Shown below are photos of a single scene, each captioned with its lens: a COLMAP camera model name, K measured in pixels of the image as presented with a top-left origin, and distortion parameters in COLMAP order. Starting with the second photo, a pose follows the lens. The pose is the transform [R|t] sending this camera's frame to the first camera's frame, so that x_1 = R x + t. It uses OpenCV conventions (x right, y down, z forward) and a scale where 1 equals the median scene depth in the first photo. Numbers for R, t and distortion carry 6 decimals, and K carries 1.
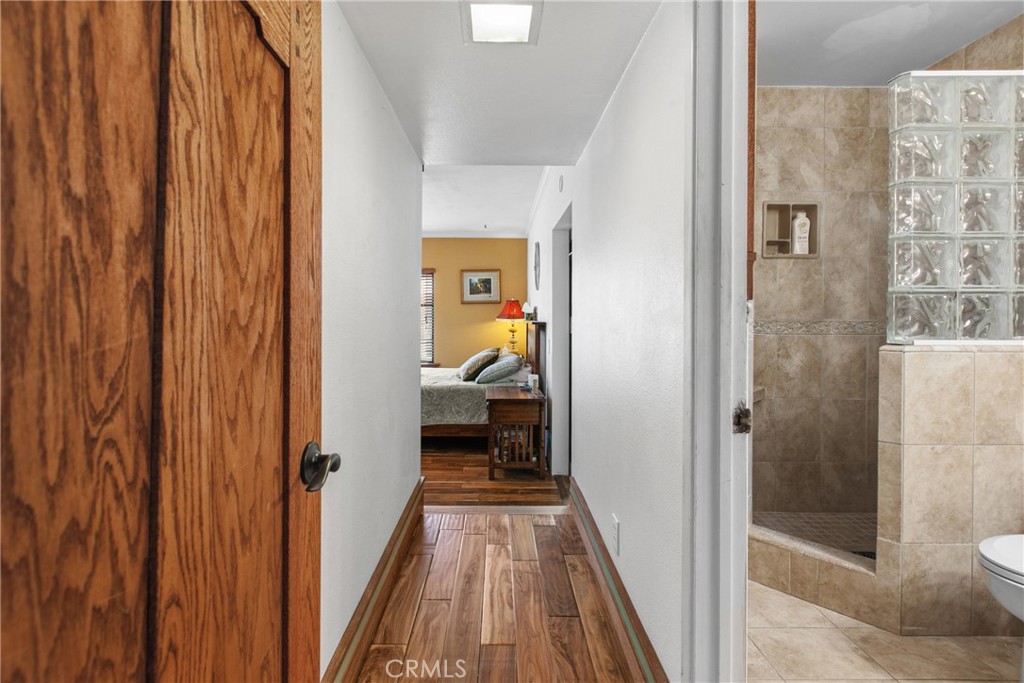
lens RADIAL K [[466.9, 0, 499.6], [0, 466.9, 317.7], [0, 0, 1]] dist [0.002248, -0.000880]
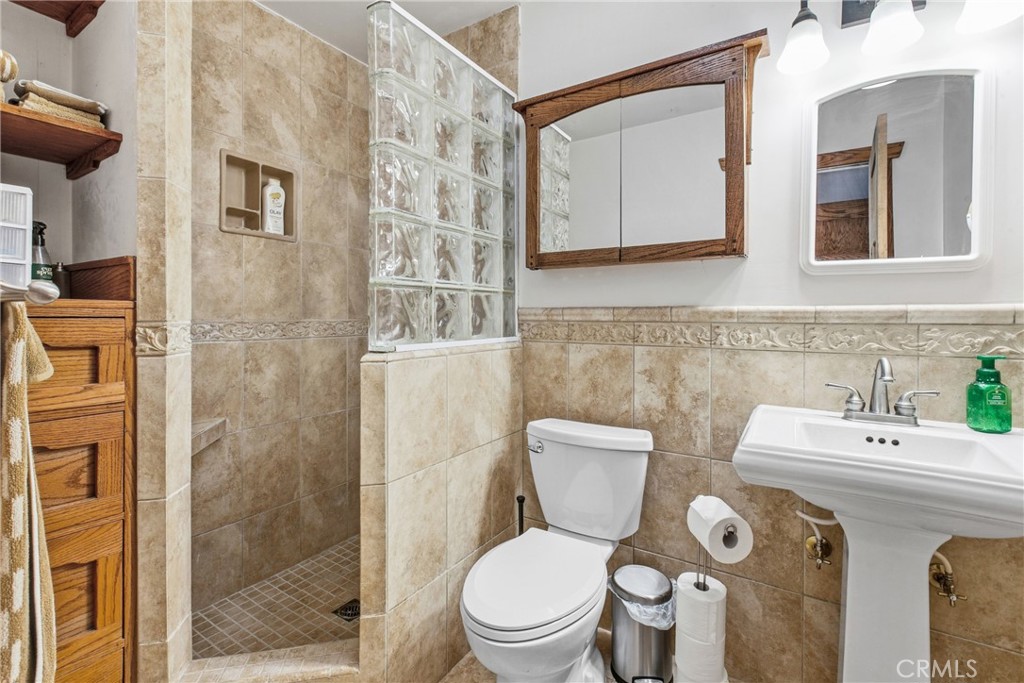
lens RADIAL K [[466.9, 0, 499.6], [0, 466.9, 317.7], [0, 0, 1]] dist [0.002248, -0.000880]
pose [[0.554900, -0.007140, 0.831886, 0.219516], [0.006570, 0.999970, 0.004200, -0.000703], [-0.831891, 0.003135, 0.554930, 0.279394]]
